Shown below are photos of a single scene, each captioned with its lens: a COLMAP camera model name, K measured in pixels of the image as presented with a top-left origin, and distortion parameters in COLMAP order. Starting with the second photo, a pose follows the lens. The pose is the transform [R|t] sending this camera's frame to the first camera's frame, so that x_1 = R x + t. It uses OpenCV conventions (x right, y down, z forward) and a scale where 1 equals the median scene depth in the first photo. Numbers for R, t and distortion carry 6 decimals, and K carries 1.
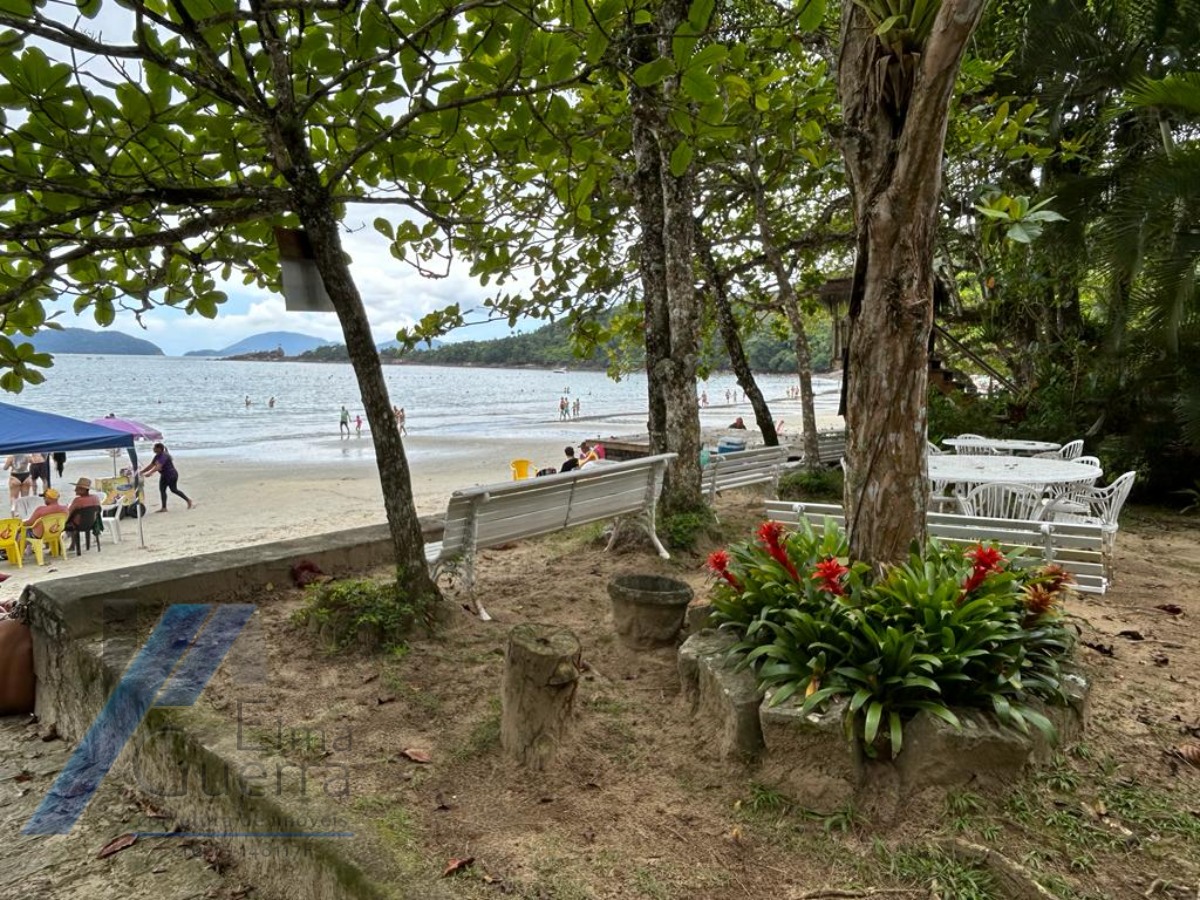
lens RADIAL K [[842.4, 0, 592.1], [0, 842.4, 456.9], [0, 0, 1]] dist [0.004737, -0.001357]
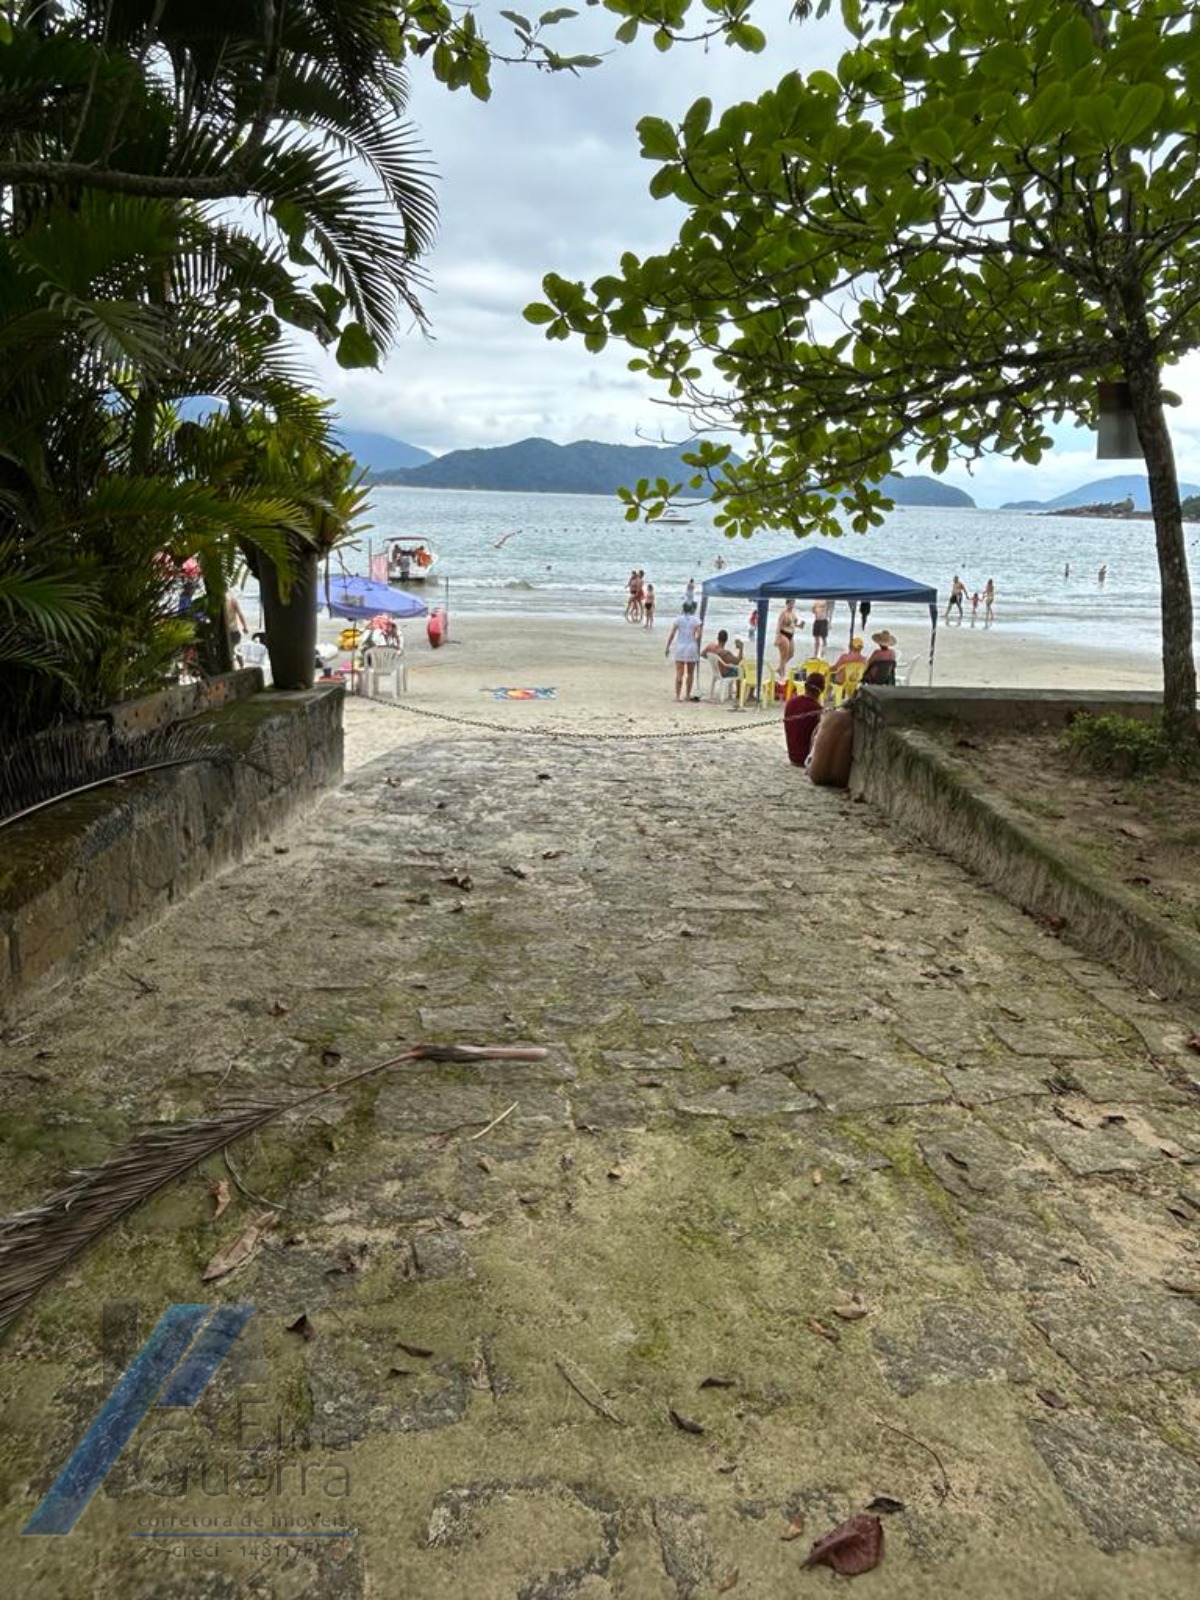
lens RADIAL K [[1123.2, 0, 600.0], [0, 1123.2, 800.0], [0, 0, 1]] dist [0.004737, -0.001357]
pose [[0.711059, 0.190021, -0.676969, 0.182930], [-0.098498, 0.980216, 0.171682, 0.054311], [0.696199, -0.055396, 0.715708, -0.383003]]
